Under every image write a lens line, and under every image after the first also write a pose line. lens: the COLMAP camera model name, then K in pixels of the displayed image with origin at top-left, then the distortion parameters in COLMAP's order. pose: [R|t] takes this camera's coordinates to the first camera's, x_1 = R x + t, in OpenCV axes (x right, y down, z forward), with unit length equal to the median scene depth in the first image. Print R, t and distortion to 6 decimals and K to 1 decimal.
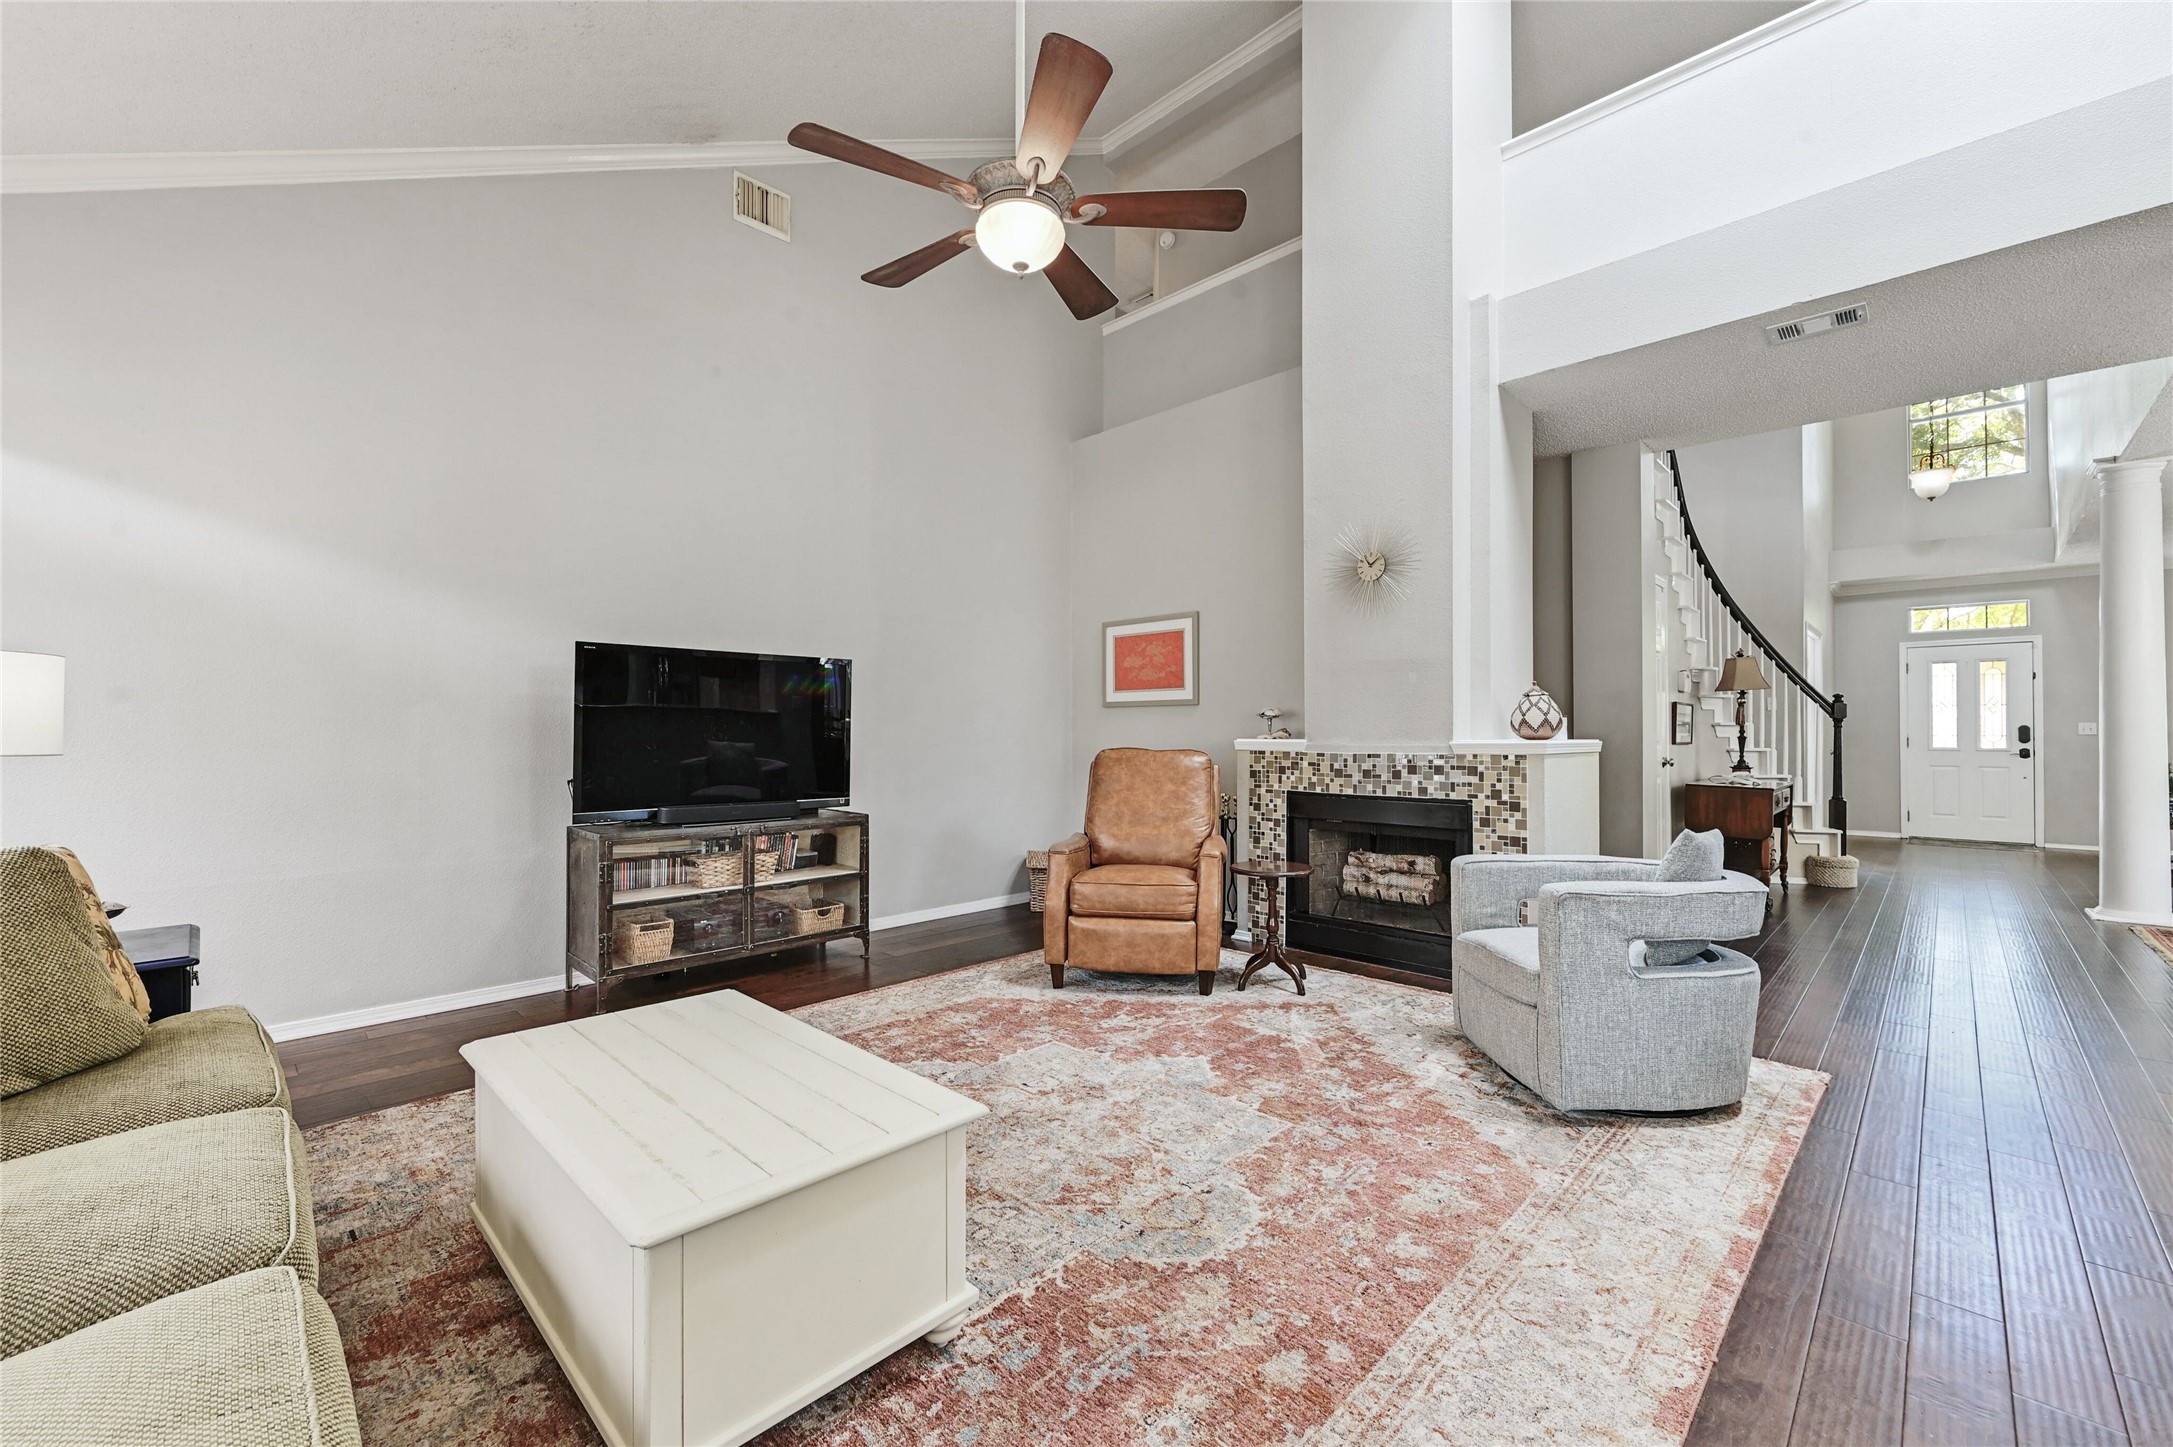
lens RADIAL K [[871.0, 0, 1084.9], [0, 871.0, 725.3], [0, 0, 1]] dist [-0.002677, 0.000507]
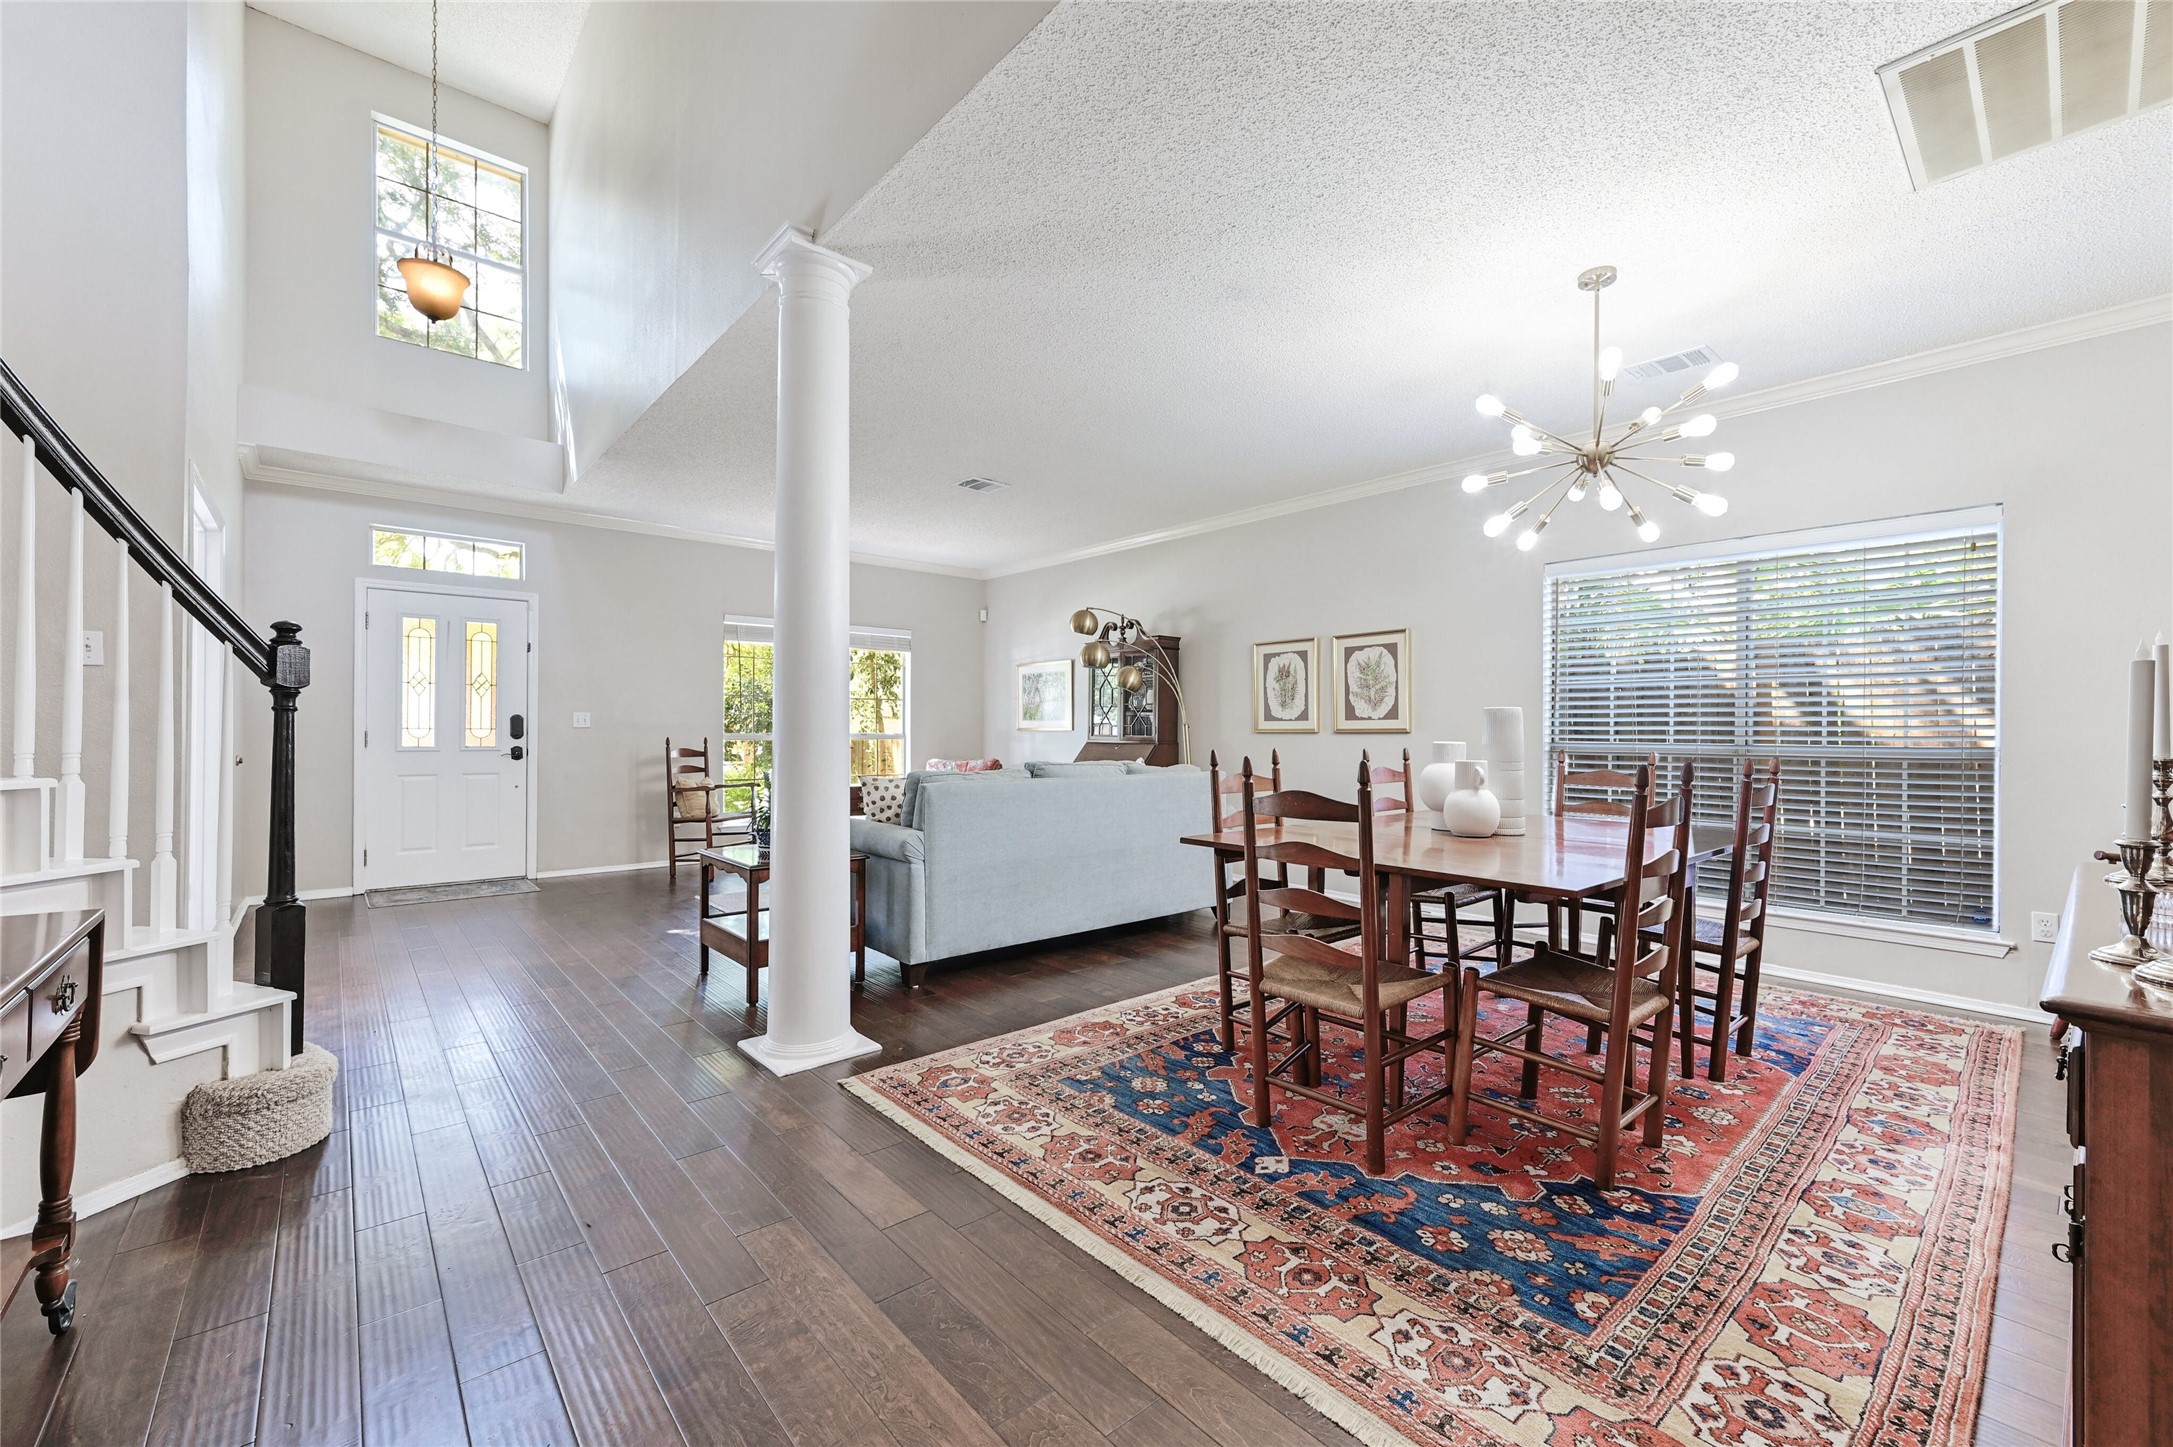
lens RADIAL K [[871.0, 0, 1089.7], [0, 871.0, 728.1], [0, 0, 1]] dist [-0.002677, 0.000507]
pose [[0.071781, -0.000459, 0.997420, 0.877690], [-0.015887, 0.999873, 0.001603, 0.005465], [-0.997294, -0.015961, 0.071765, 1.062350]]
